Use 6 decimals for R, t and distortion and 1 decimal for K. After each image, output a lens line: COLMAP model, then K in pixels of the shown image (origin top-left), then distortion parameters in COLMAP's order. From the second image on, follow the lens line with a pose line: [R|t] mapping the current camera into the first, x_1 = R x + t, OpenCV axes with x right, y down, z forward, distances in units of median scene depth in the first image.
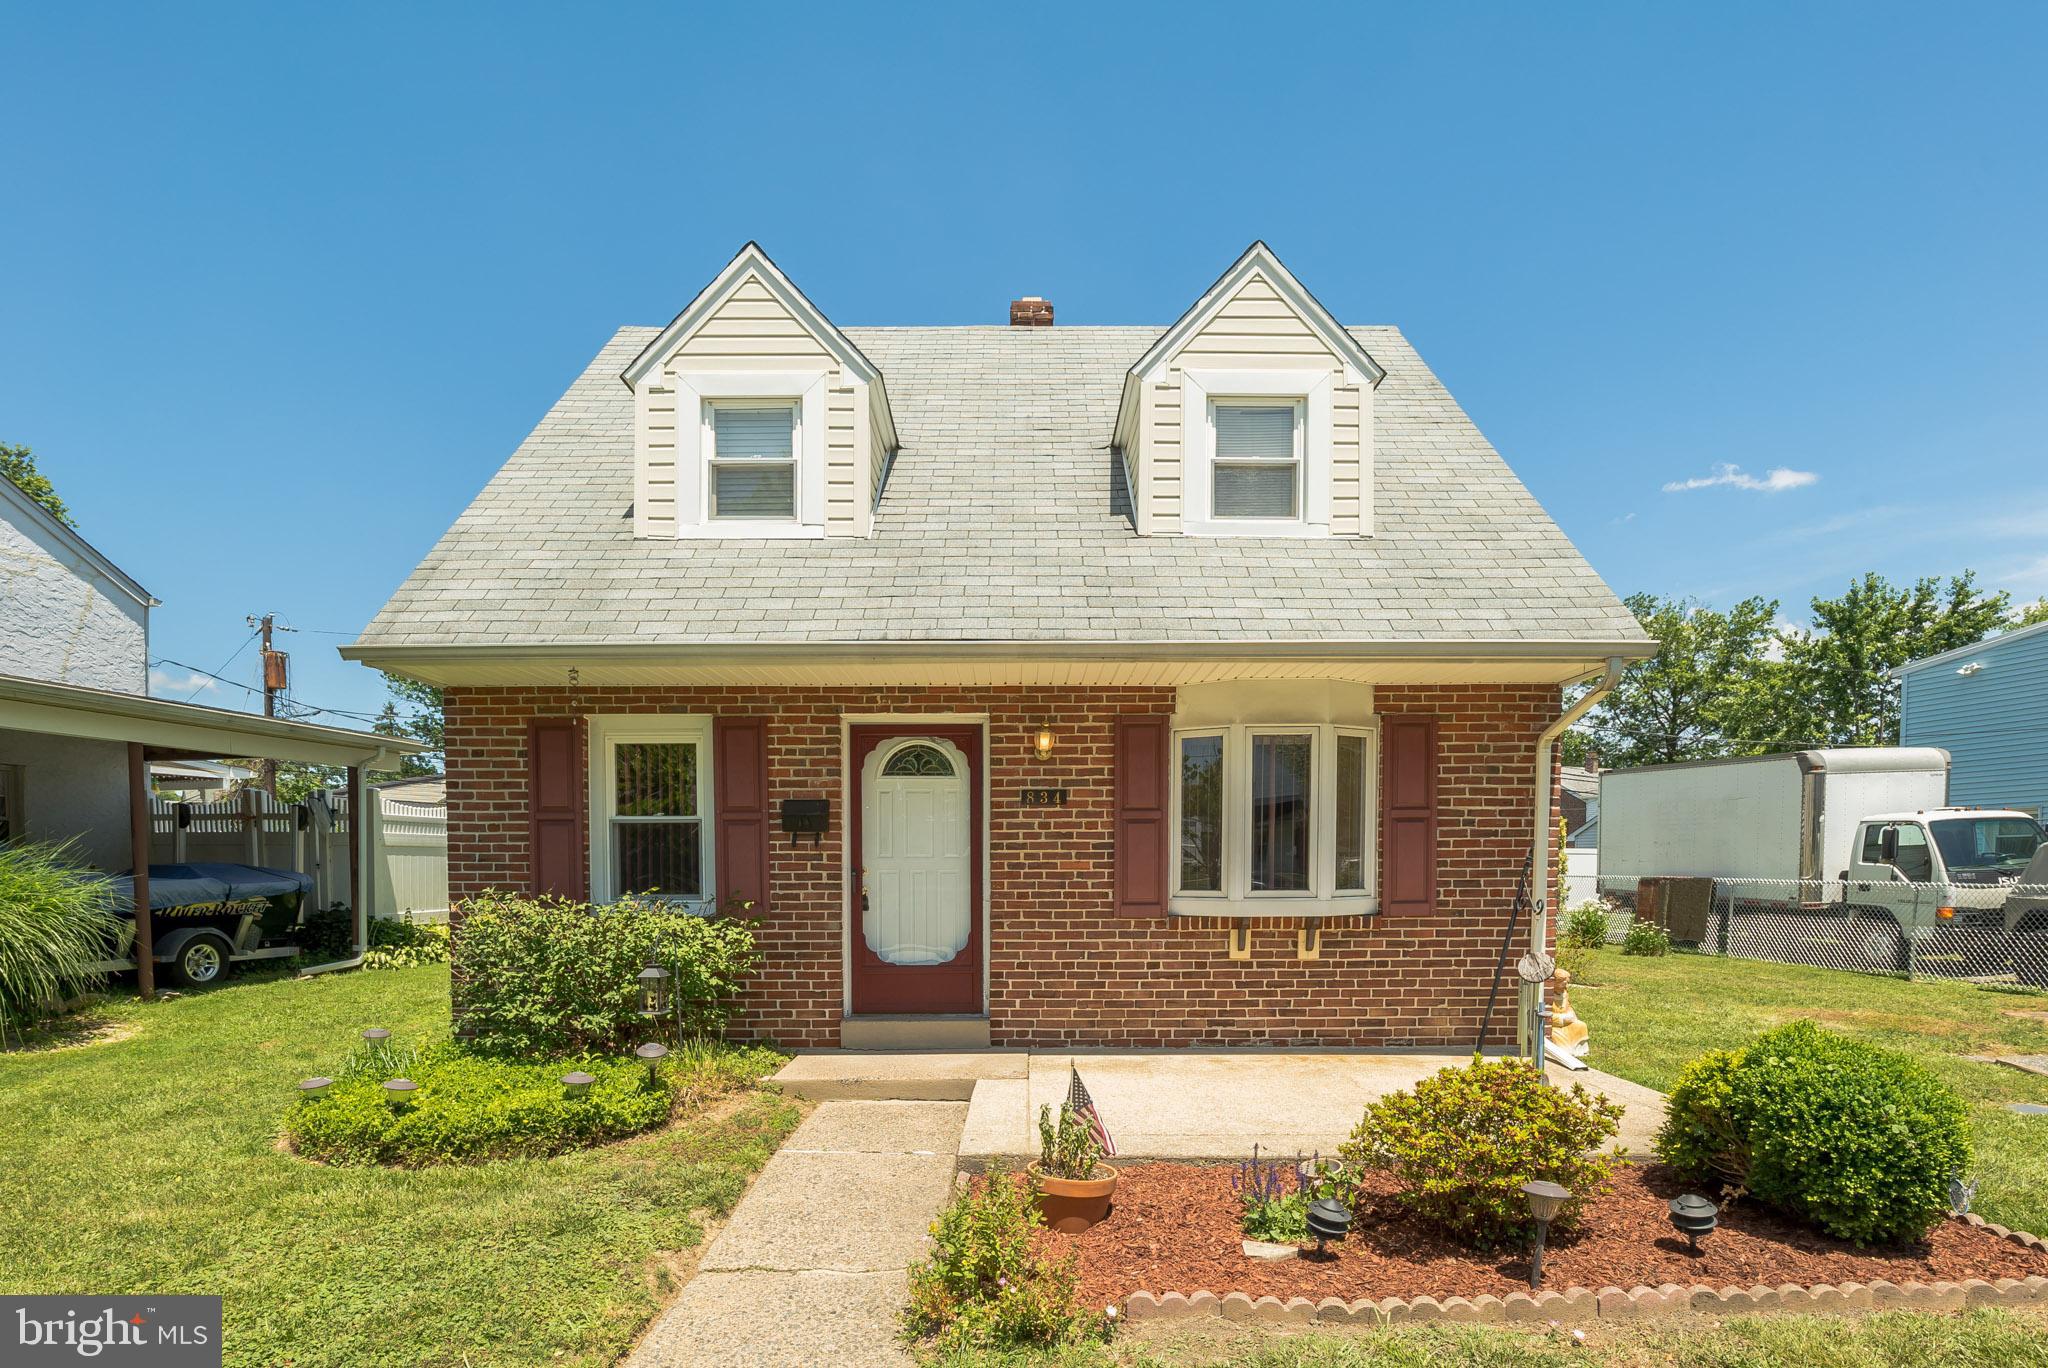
lens RADIAL K [[947.0, 0, 1010.6], [0, 947.0, 682.1], [0, 0, 1]] dist [-0.028935, -0.000185]
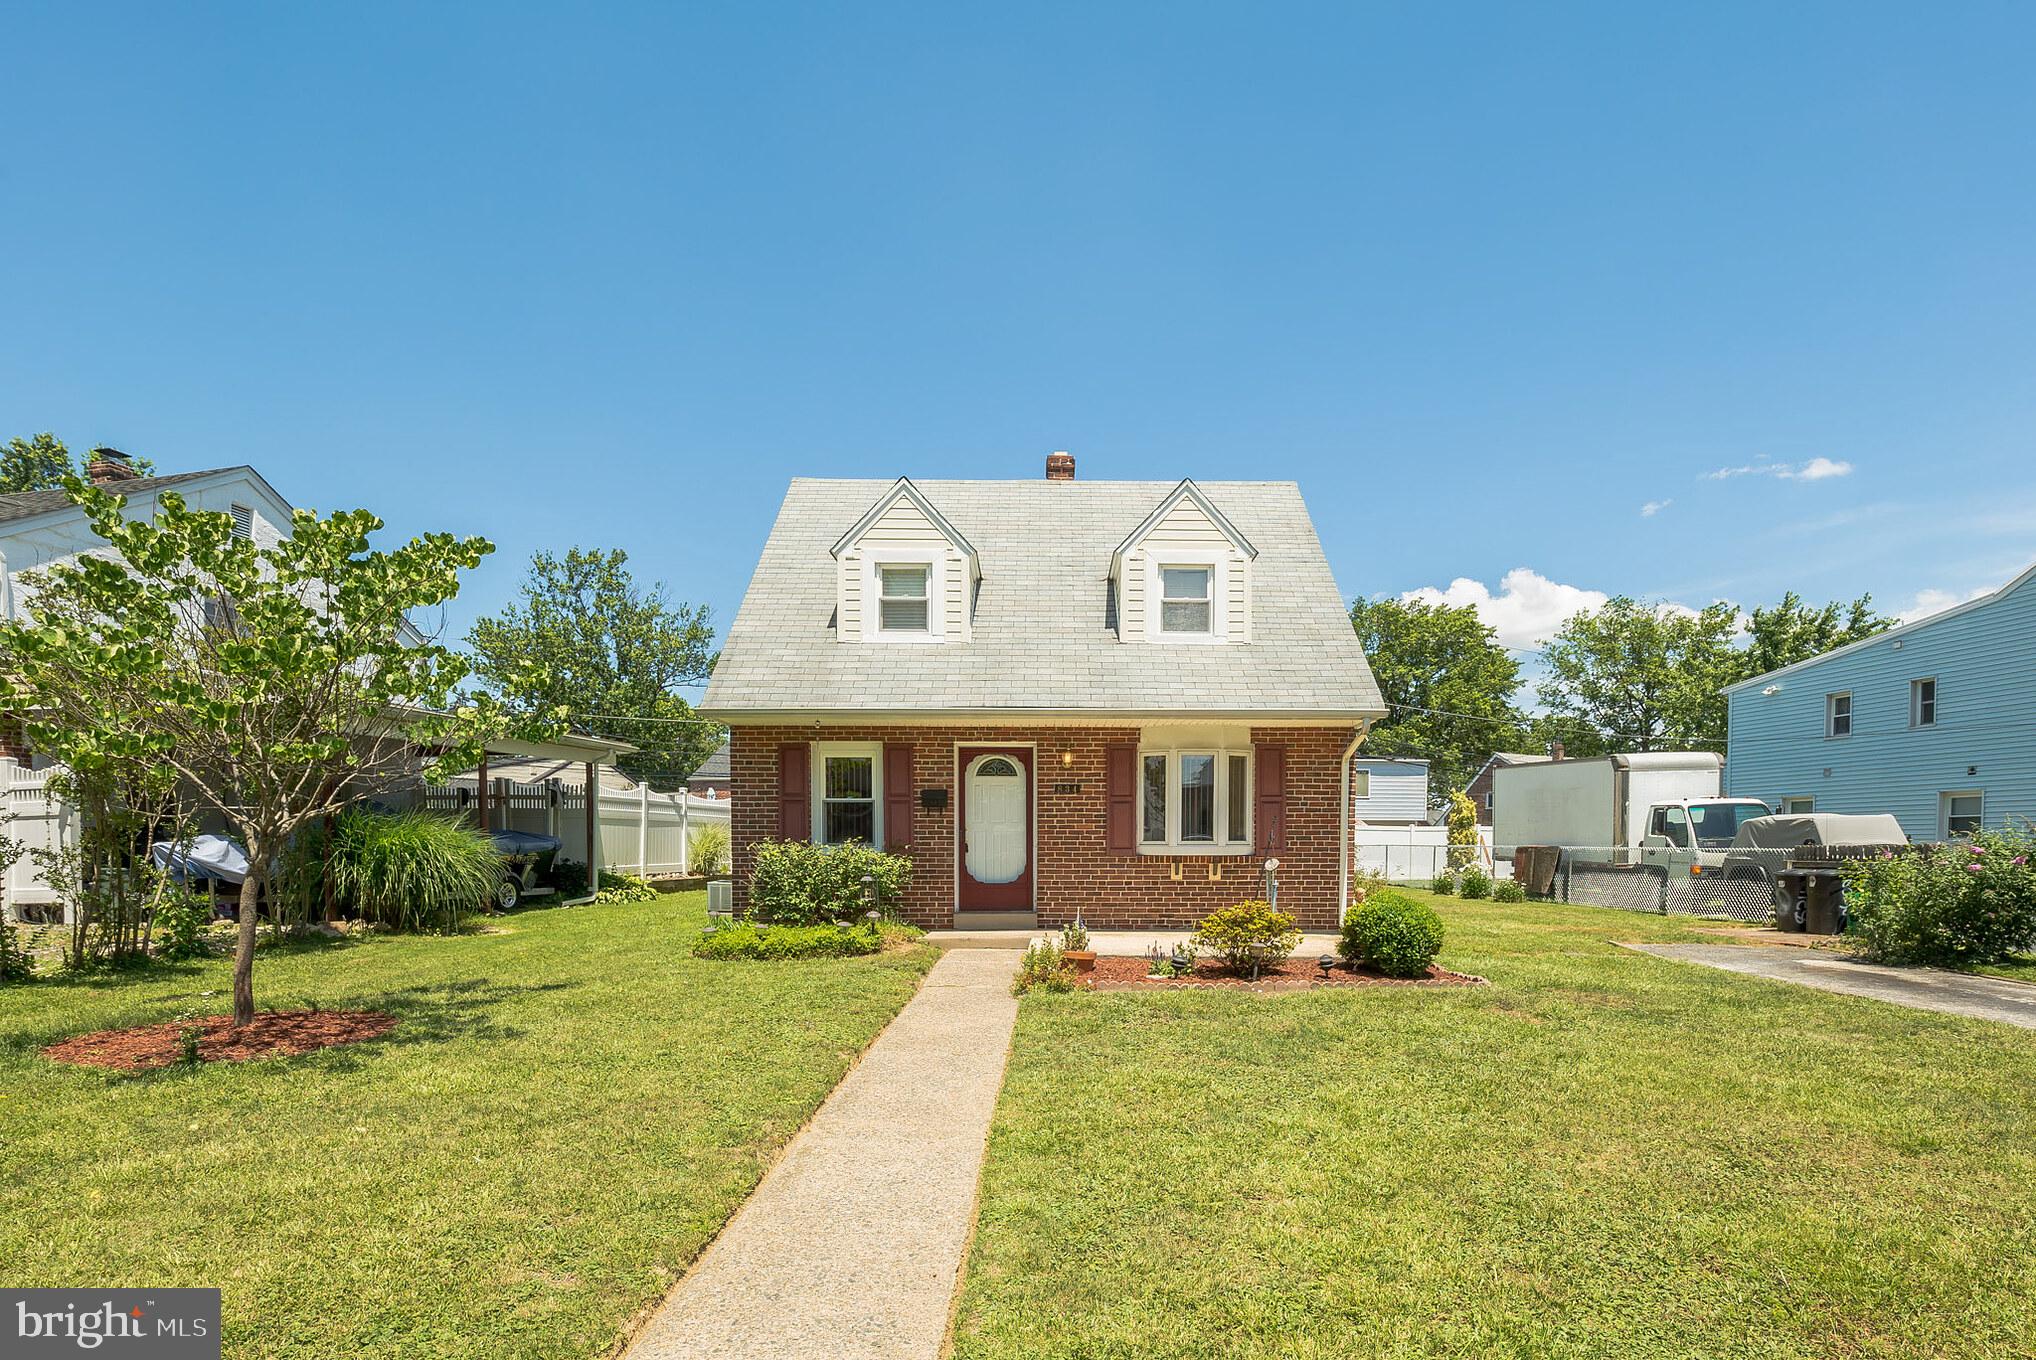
lens RADIAL K [[961.0, 0, 1015.7], [0, 961.0, 636.2], [0, 0, 1]] dist [-0.024193, 0.000452]
pose [[0.999679, -0.000056, -0.025326, -0.016700], [-0.000582, 0.999683, -0.025186, -0.120273], [0.025319, 0.025193, 0.999362, -0.822529]]
